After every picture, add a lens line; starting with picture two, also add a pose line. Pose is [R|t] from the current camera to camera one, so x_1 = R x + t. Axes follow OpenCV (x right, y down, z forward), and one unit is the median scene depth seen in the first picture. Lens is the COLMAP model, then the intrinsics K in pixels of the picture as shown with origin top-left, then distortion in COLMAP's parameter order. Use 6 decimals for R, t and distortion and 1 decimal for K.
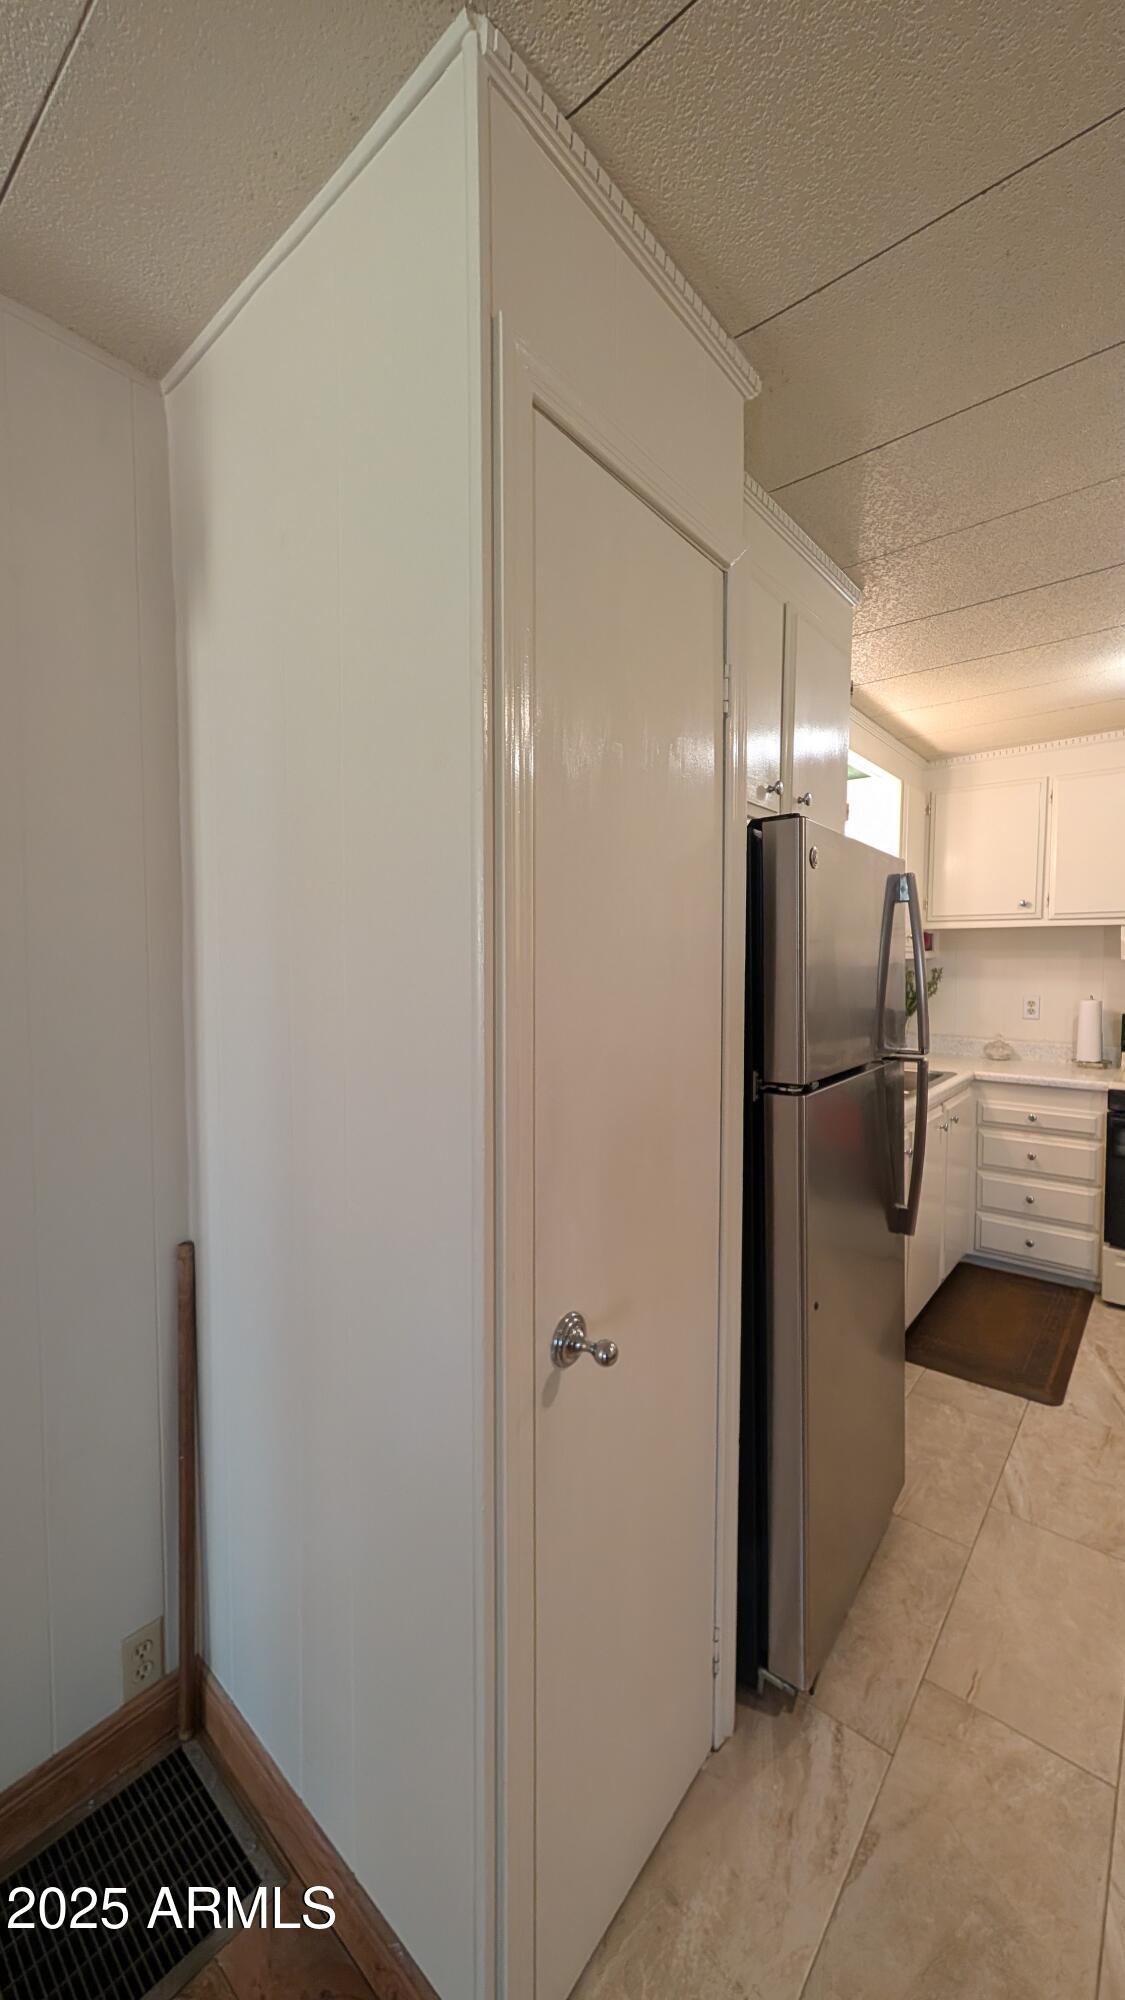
lens RADIAL K [[746.6, 0, 552.4], [0, 746.6, 990.9], [0, 0, 1]] dist [-0.000821, -0.000785]
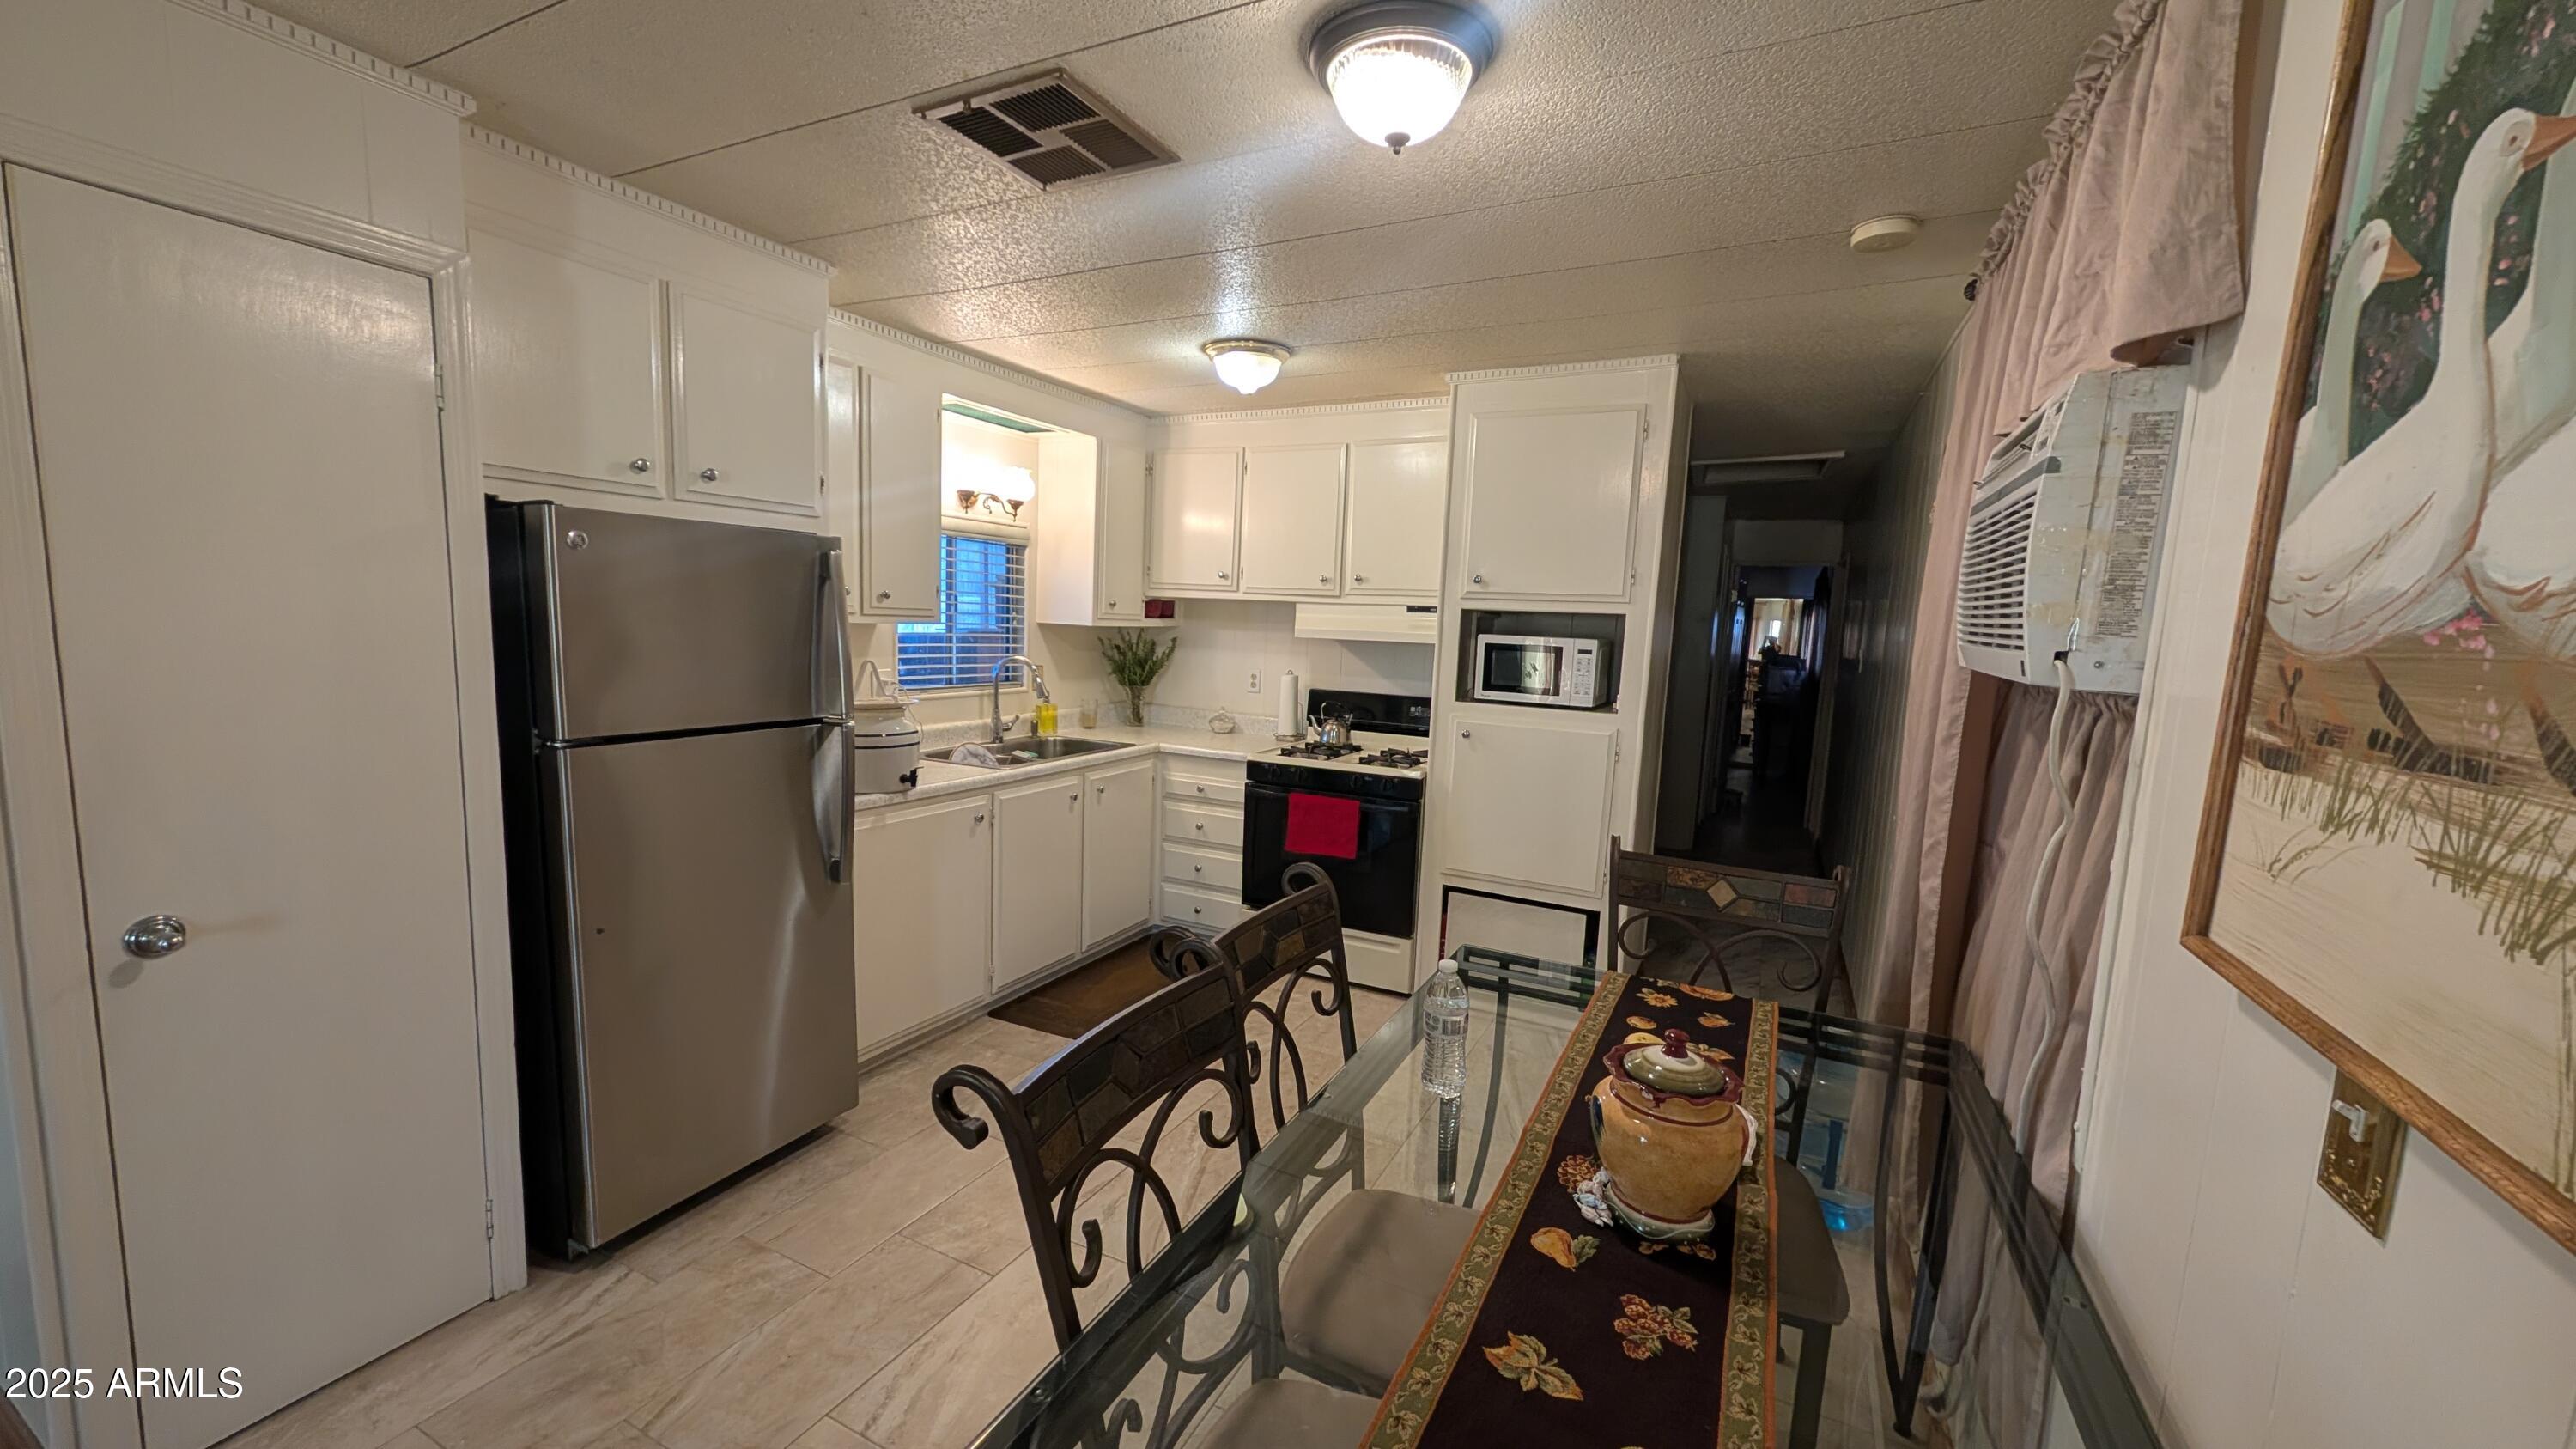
lens RADIAL K [[961.8, 0, 1293.4], [0, 961.8, 733.4], [0, 0, 1]] dist [-0.000821, -0.000785]
pose [[0.969470, 0.008649, 0.245056, 0.429538], [-0.029564, 0.996210, 0.081802, -0.016103], [-0.243420, -0.086549, 0.966052, -0.283653]]
